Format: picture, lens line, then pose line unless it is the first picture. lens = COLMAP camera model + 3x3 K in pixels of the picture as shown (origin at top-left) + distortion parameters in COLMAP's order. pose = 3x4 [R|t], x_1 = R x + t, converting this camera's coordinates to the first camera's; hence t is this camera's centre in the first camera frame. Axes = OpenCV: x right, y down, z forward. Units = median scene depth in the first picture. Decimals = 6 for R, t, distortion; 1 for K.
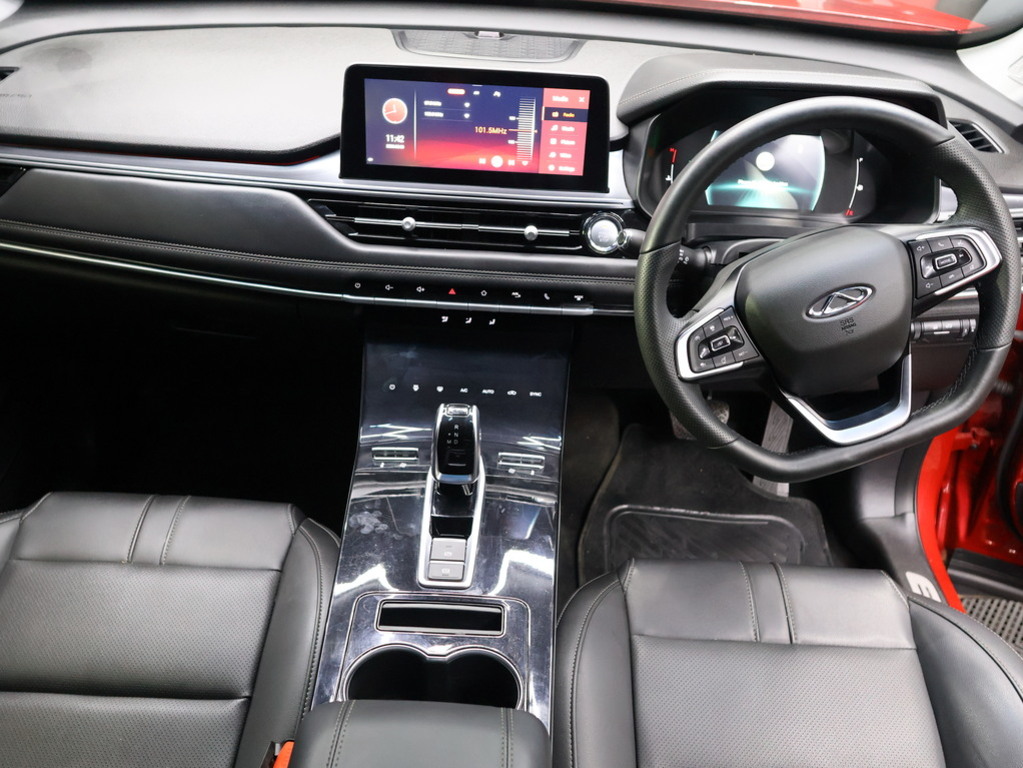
lens RADIAL K [[866.2, 0, 507.7], [0, 866.2, 384.9], [0, 0, 1]] dist [-0.000321, -0.003847]
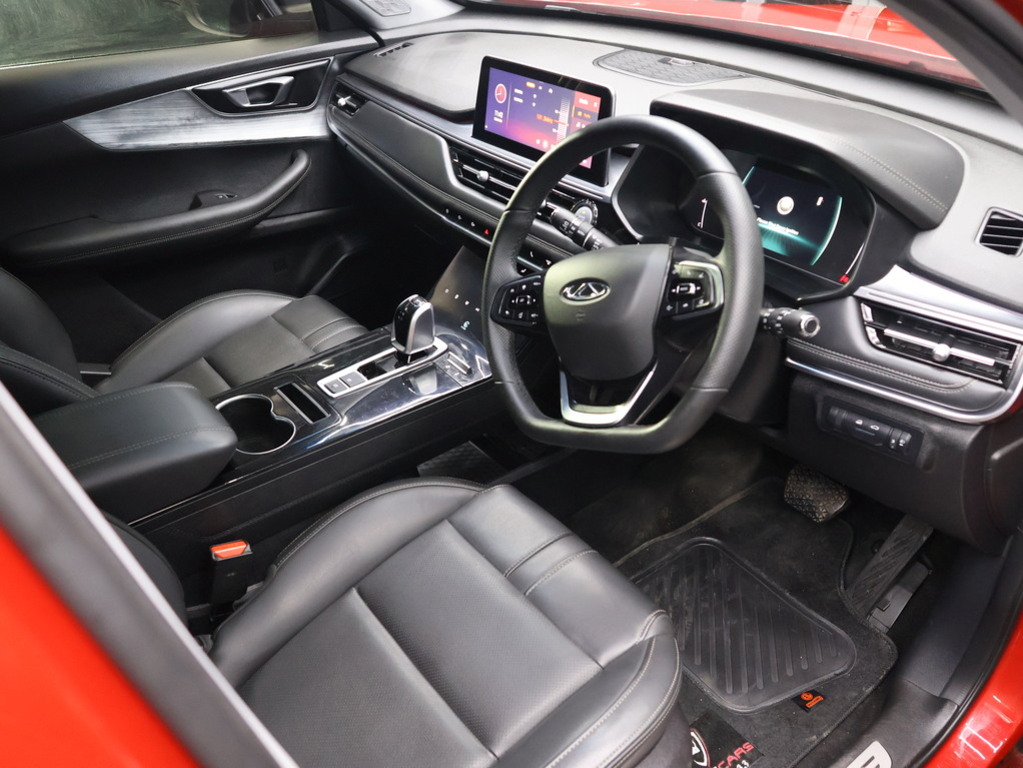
lens RADIAL K [[864.4, 0, 515.1], [0, 864.4, 384.0], [0, 0, 1]] dist [0.001110, -0.005076]
pose [[0.622696, 0.366154, -0.691507, 0.979603], [-0.408525, 0.905875, 0.111790, -0.064236], [0.667351, 0.212887, 0.713668, 0.145104]]
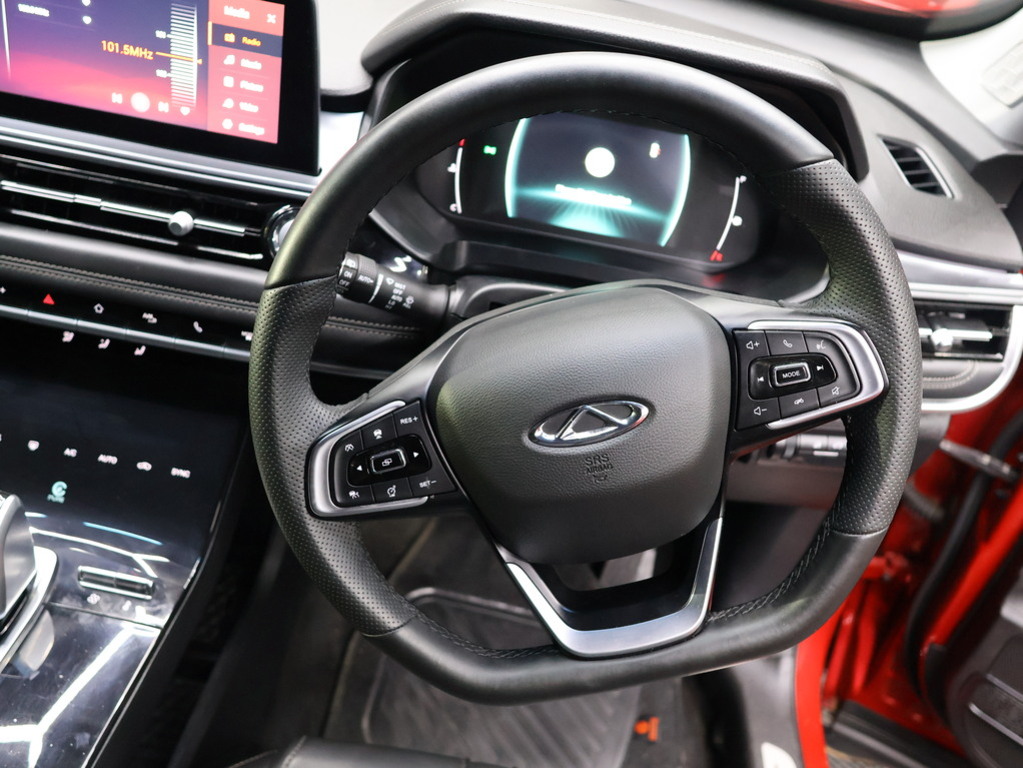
lens RADIAL K [[866.2, 0, 507.7], [0, 866.2, 384.9], [0, 0, 1]] dist [-0.000321, -0.003847]
pose [[0.991081, 0.132982, 0.008665, 0.276112], [-0.133153, 0.990817, 0.023515, -0.108114], [-0.005459, -0.024459, 0.999686, 0.376737]]
